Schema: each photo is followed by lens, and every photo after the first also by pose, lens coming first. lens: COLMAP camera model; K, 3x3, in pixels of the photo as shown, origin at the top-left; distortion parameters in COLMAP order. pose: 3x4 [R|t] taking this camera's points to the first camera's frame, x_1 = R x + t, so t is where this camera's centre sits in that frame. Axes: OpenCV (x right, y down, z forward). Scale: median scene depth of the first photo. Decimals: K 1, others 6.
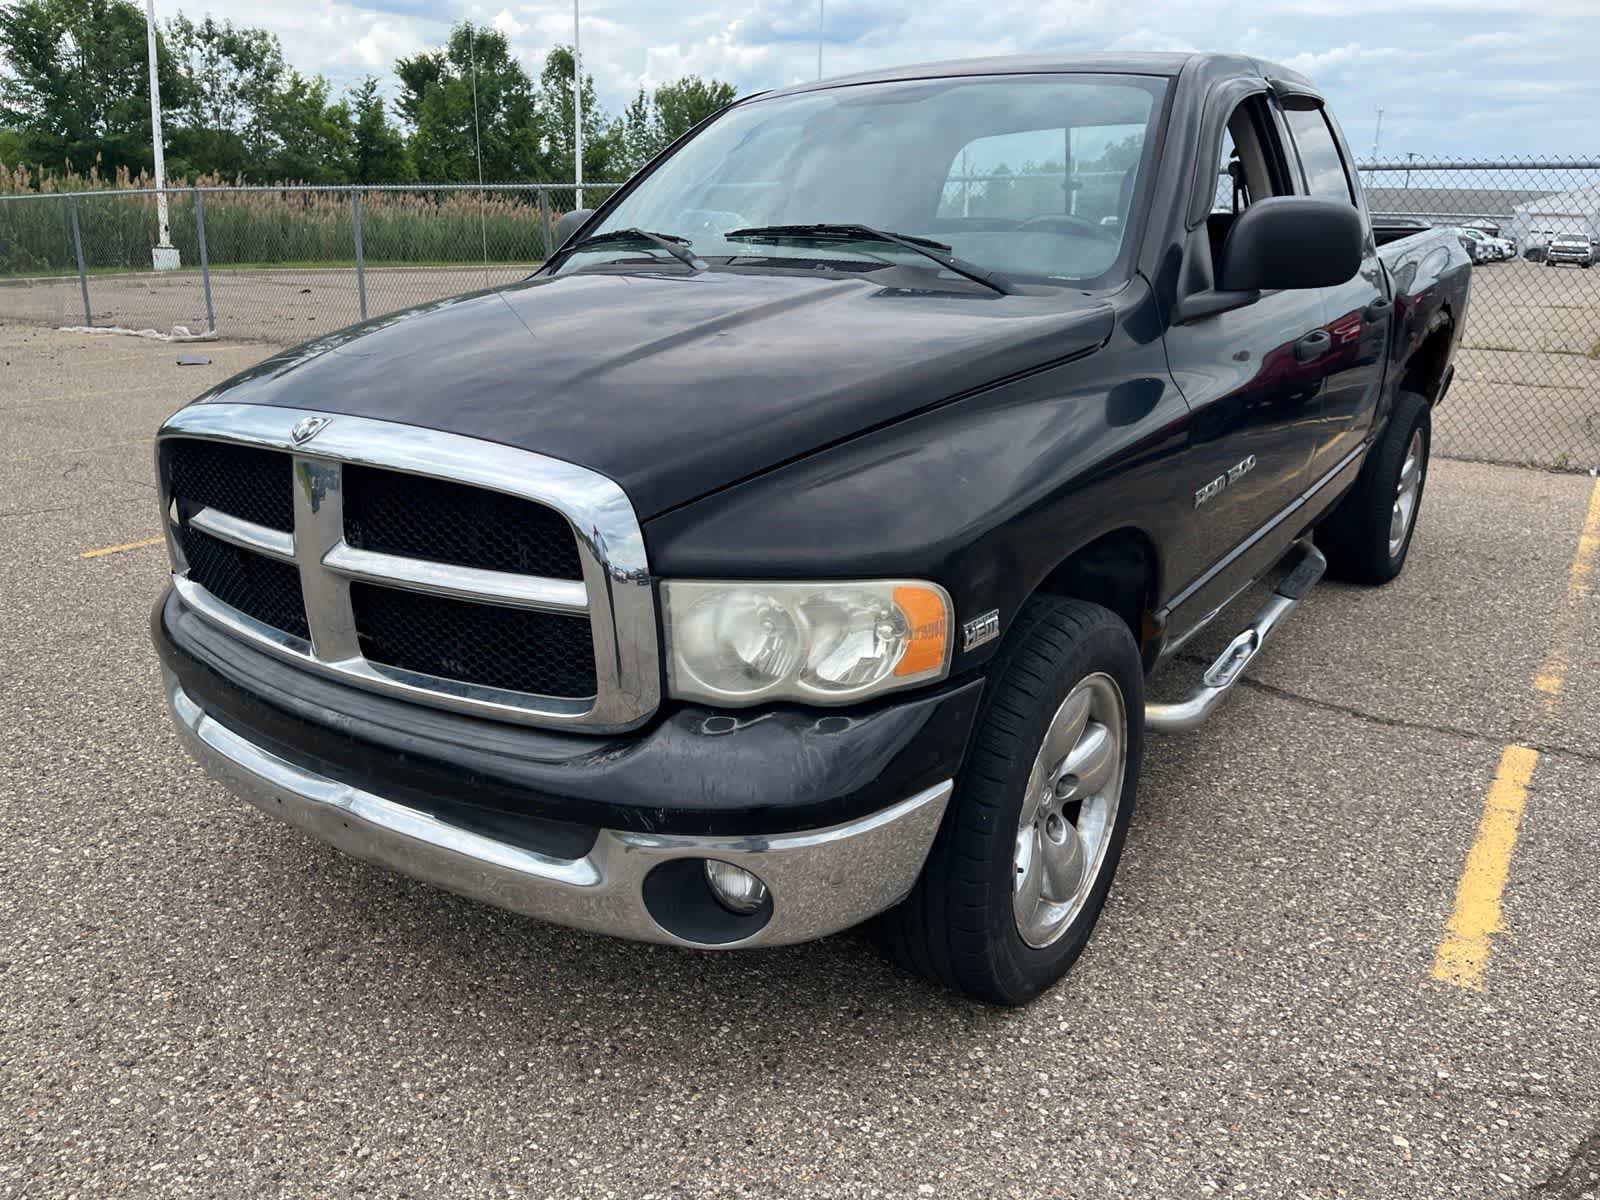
lens RADIAL K [[1202.5, 0, 781.3], [0, 1202.5, 630.9], [0, 0, 1]] dist [0.066603, -0.093360]
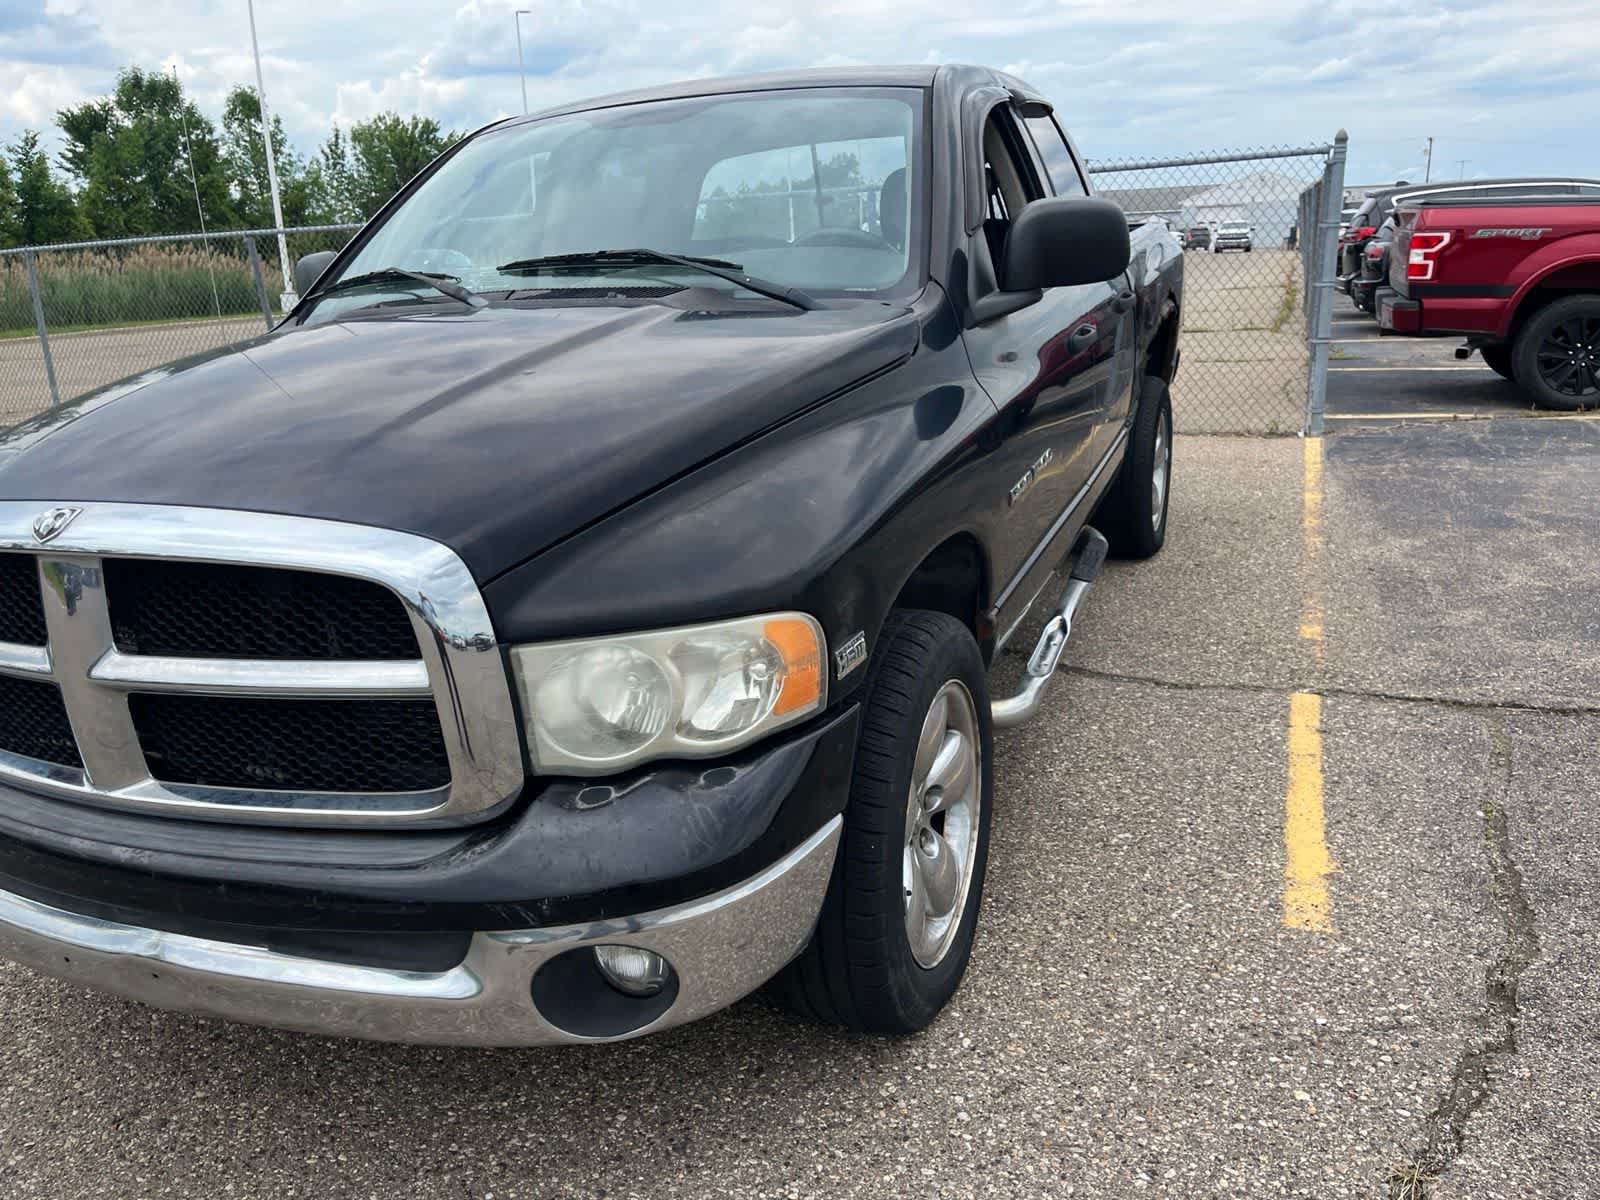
lens RADIAL K [[1202.5, 0, 799.6], [0, 1202.5, 629.9], [0, 0, 1]] dist [0.066603, -0.093360]
pose [[0.971665, -0.124697, 0.200795, -0.045192], [0.128733, 0.991654, -0.007117, -0.013395], [-0.198232, 0.032765, 0.979607, 0.045690]]
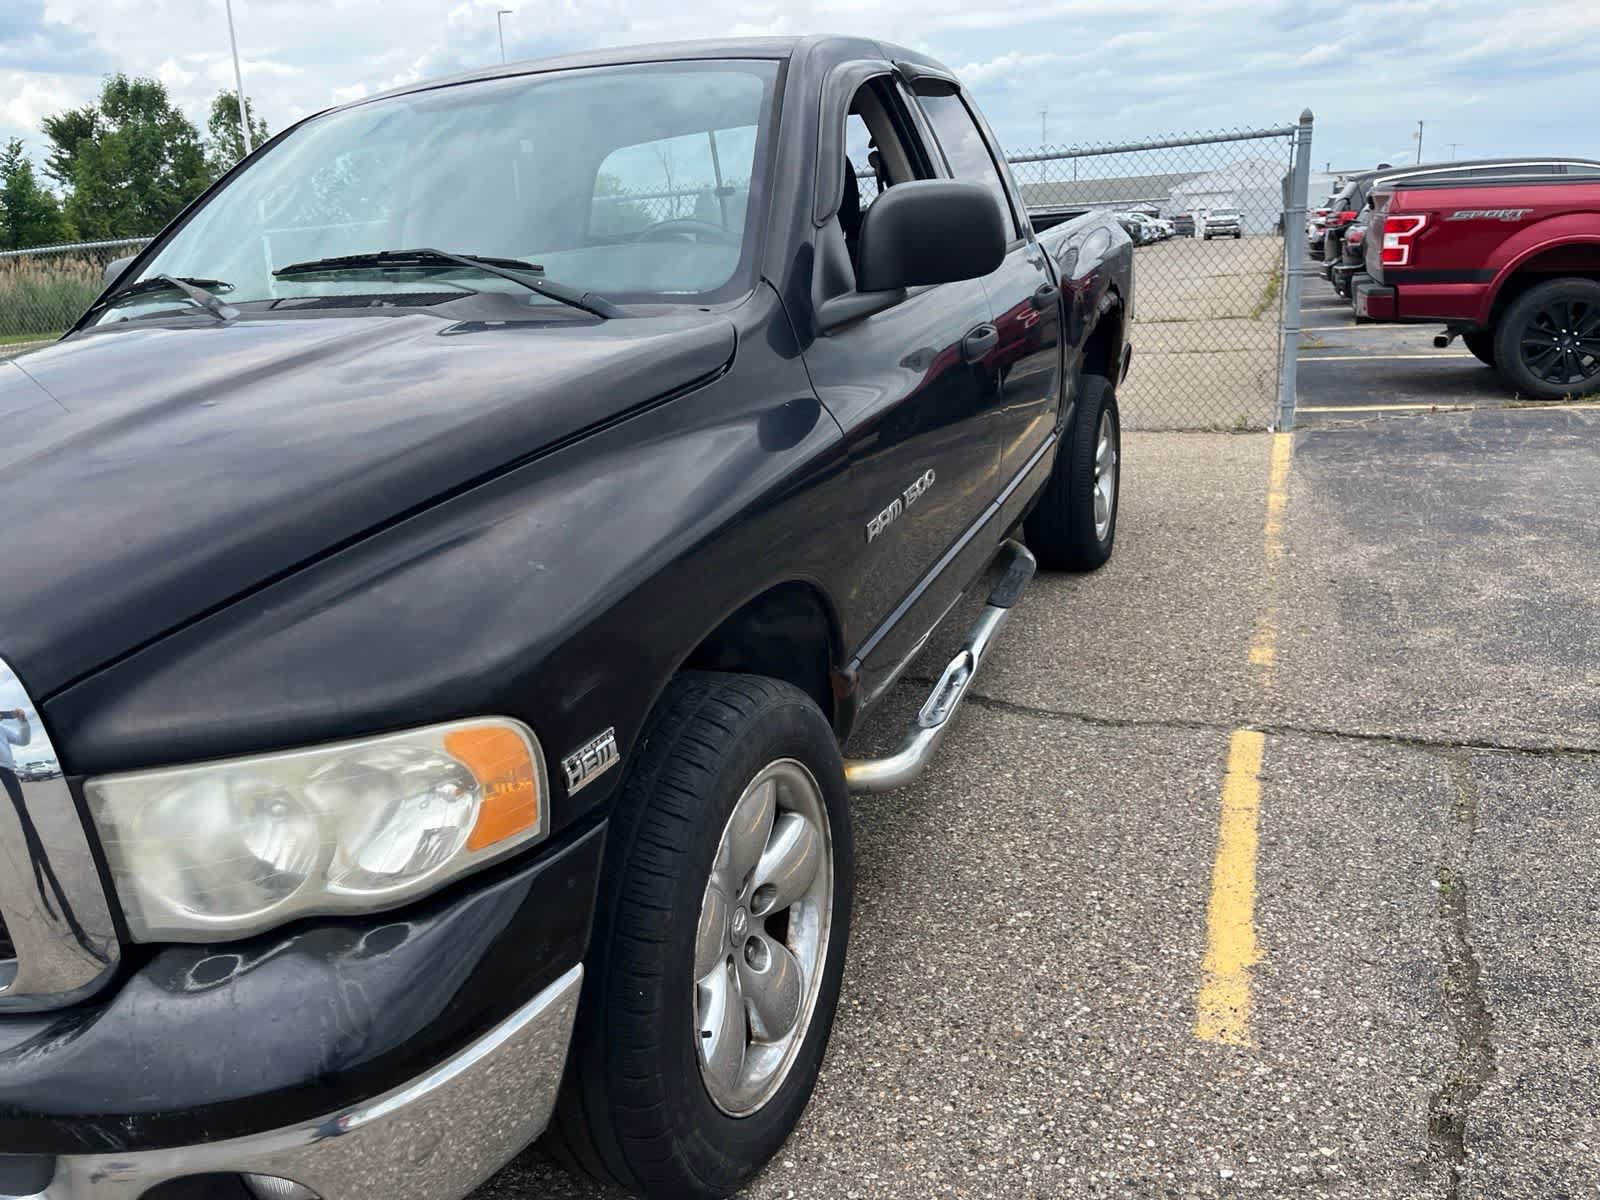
lens RADIAL K [[1202.5, 0, 788.0], [0, 1202.5, 609.2], [0, 0, 1]] dist [0.066603, -0.093360]
pose [[0.971498, -0.136457, 0.193832, 0.106061], [0.142836, 0.989559, -0.019261, -0.043501], [-0.189180, 0.046398, 0.980846, 0.159772]]
